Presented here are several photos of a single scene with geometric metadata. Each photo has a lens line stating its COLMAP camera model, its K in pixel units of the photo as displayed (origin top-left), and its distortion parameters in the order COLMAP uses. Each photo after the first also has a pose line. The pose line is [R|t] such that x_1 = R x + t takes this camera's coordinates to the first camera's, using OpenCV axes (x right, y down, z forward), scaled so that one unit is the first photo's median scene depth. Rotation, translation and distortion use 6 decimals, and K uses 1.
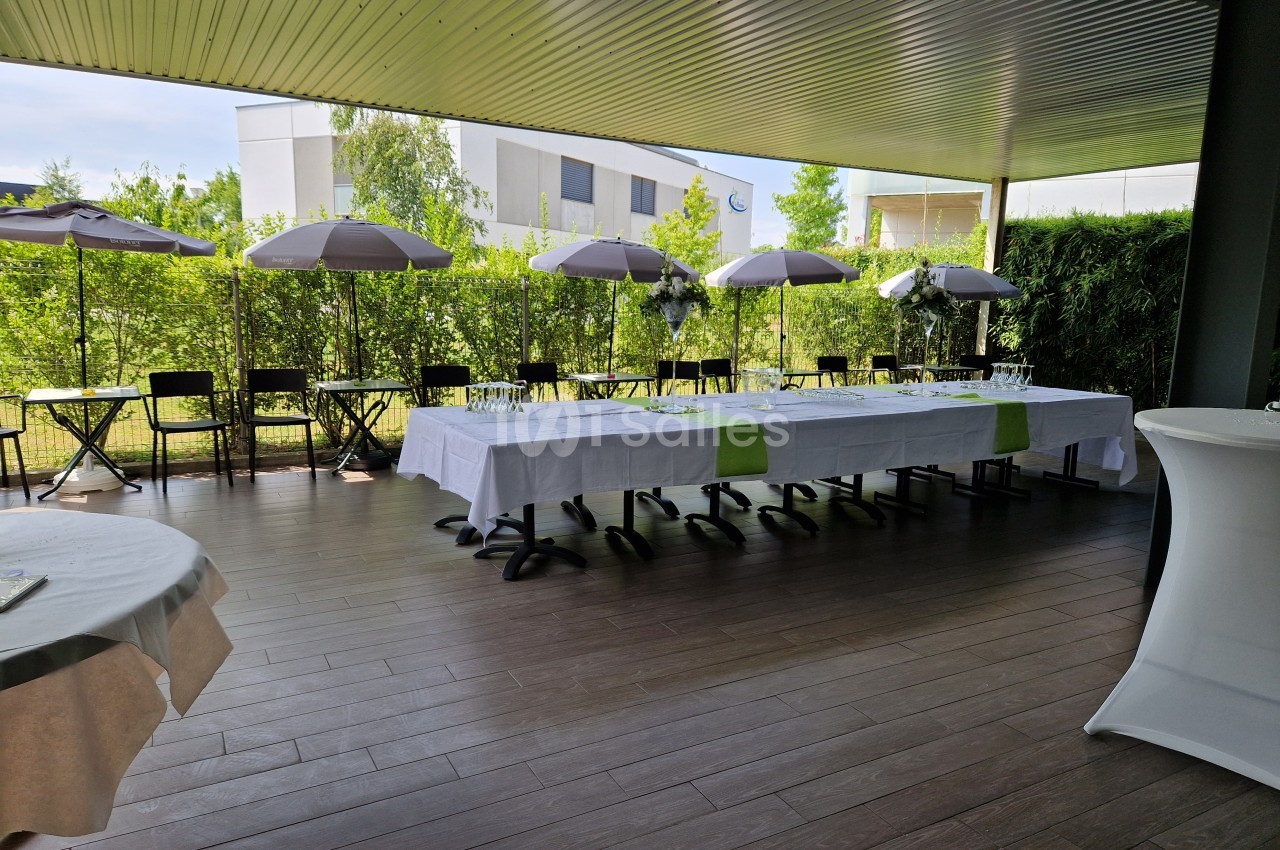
lens RADIAL K [[851.9, 0, 640.0], [0, 851.9, 425.0], [0, 0, 1]] dist [0.098787, -0.081378]
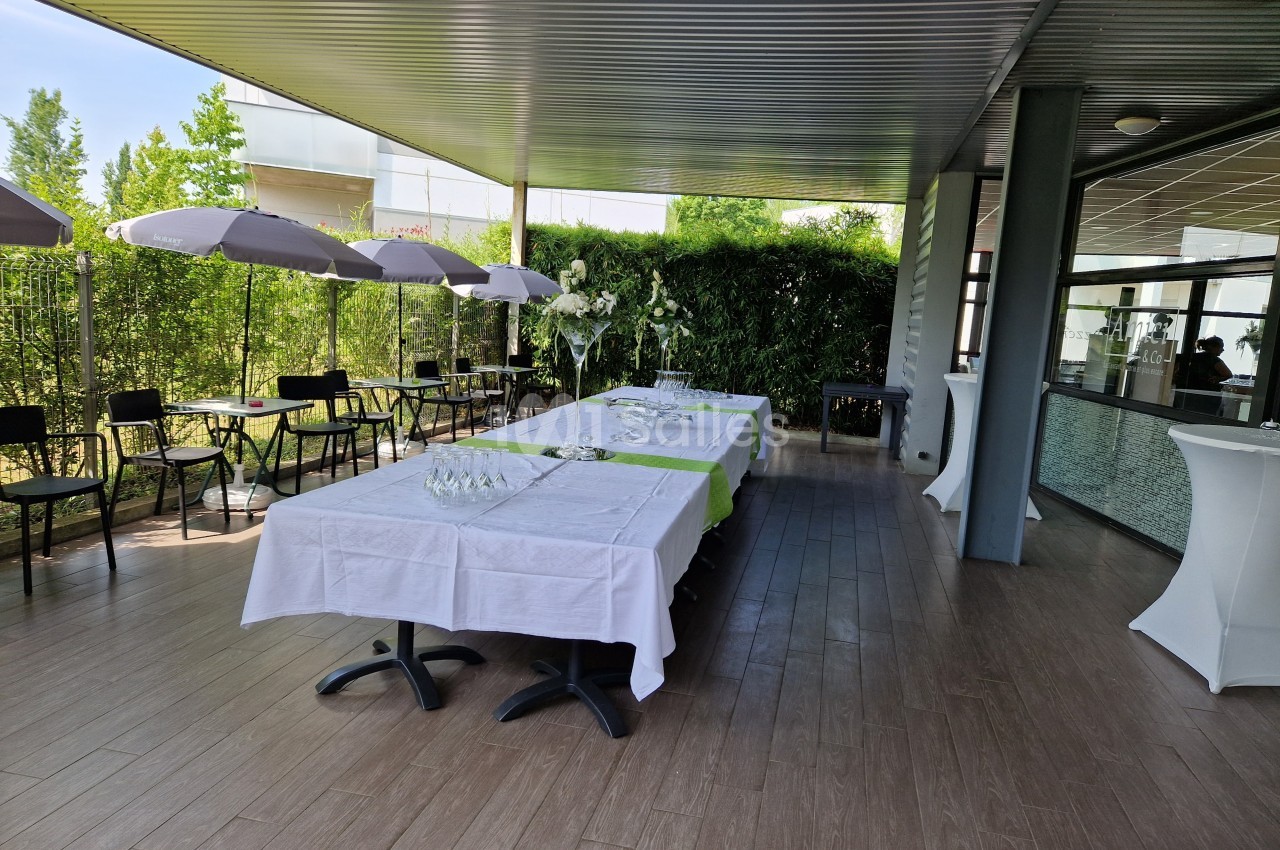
lens RADIAL K [[851.9, 0, 640.0], [0, 851.9, 425.0], [0, 0, 1]] dist [0.098787, -0.081378]
pose [[0.663892, -0.083895, 0.743107, -0.272356], [0.065570, 0.996391, 0.053910, -0.044217], [-0.744948, 0.012935, 0.666997, 0.225451]]
